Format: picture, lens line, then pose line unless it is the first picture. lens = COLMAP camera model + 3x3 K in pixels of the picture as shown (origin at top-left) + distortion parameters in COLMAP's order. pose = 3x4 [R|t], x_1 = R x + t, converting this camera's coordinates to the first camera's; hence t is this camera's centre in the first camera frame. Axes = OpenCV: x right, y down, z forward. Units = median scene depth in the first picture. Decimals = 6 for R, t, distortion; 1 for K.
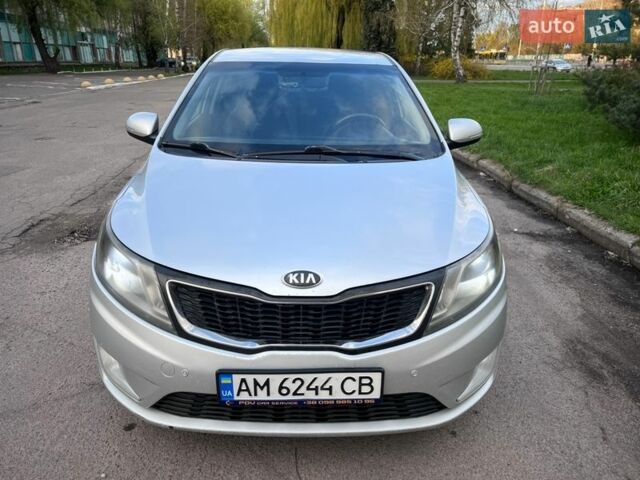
lens RADIAL K [[481.1, 0, 317.8], [0, 481.1, 242.1], [0, 0, 1]] dist [0.054627, -0.060682]
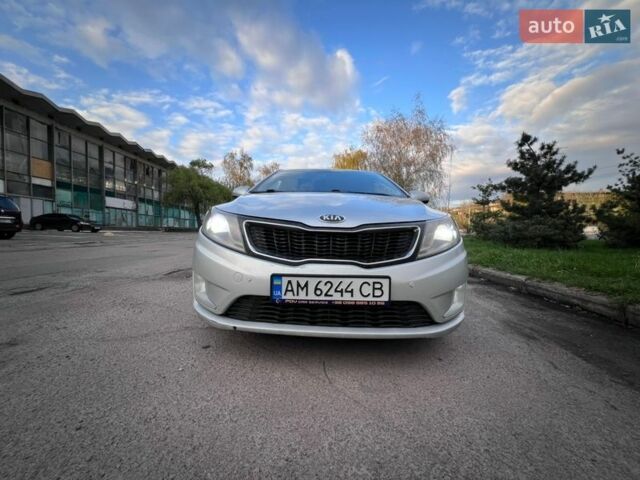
lens RADIAL K [[255.6, 0, 320.1], [0, 255.6, 236.8], [0, 0, 1]] dist [-0.003298, 0.001285]
pose [[0.999080, 0.010638, -0.041540, -0.035675], [-0.023809, 0.943309, -0.331061, 0.396860], [0.035663, 0.331746, 0.942695, 0.257172]]
